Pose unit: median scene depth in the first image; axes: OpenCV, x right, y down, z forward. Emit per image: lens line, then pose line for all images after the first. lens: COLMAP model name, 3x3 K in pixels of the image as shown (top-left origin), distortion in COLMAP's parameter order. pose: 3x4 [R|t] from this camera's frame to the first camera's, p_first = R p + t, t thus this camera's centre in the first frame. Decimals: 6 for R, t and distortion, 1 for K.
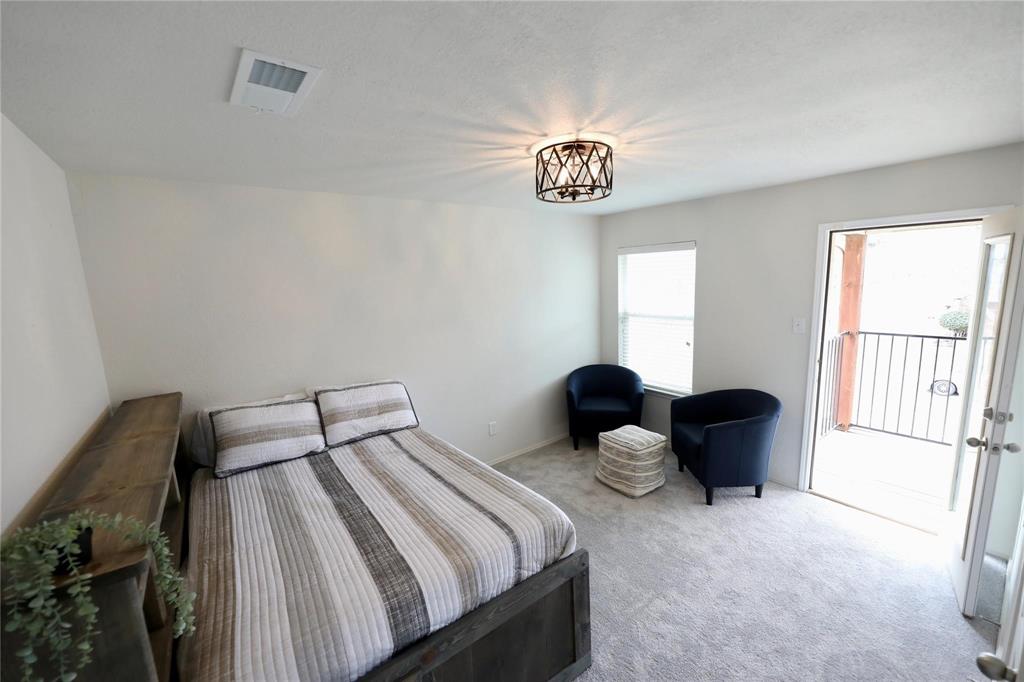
lens RADIAL K [[418.3, 0, 512.0], [0, 418.3, 341.0], [0, 0, 1]] dist [0.001799, -0.004882]
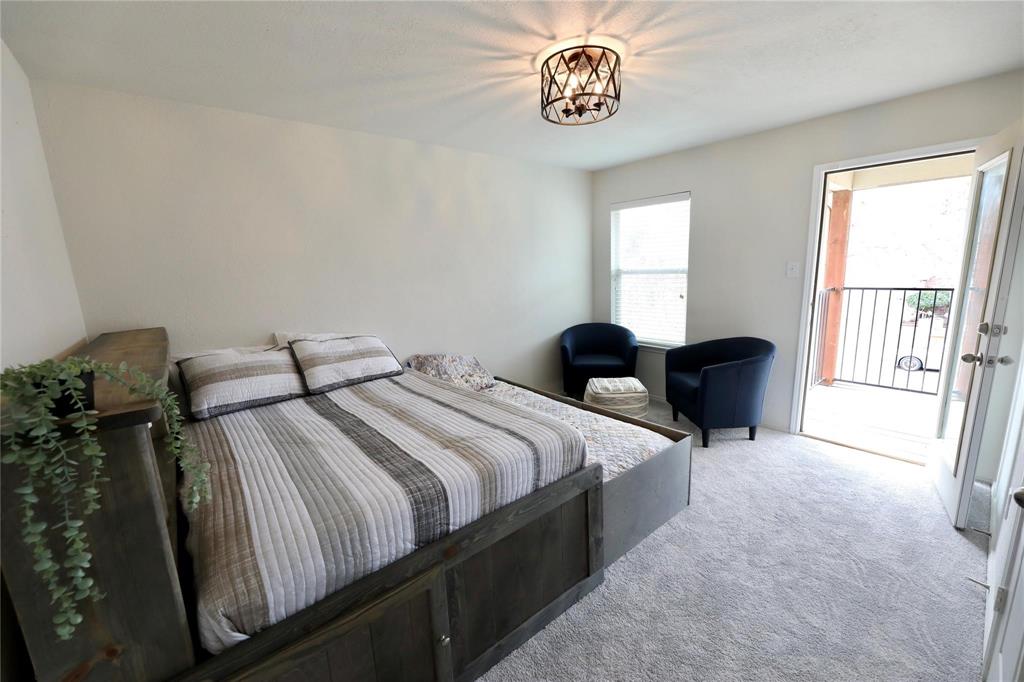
lens RADIAL K [[418.0, 0, 513.8], [0, 418.0, 343.2], [0, 0, 1]] dist [0.013018, -0.009339]
pose [[0.998735, -0.015216, 0.047935, -0.063107], [0.013608, 0.999339, 0.033697, 0.159139], [-0.048416, -0.033002, 0.998282, 0.023061]]
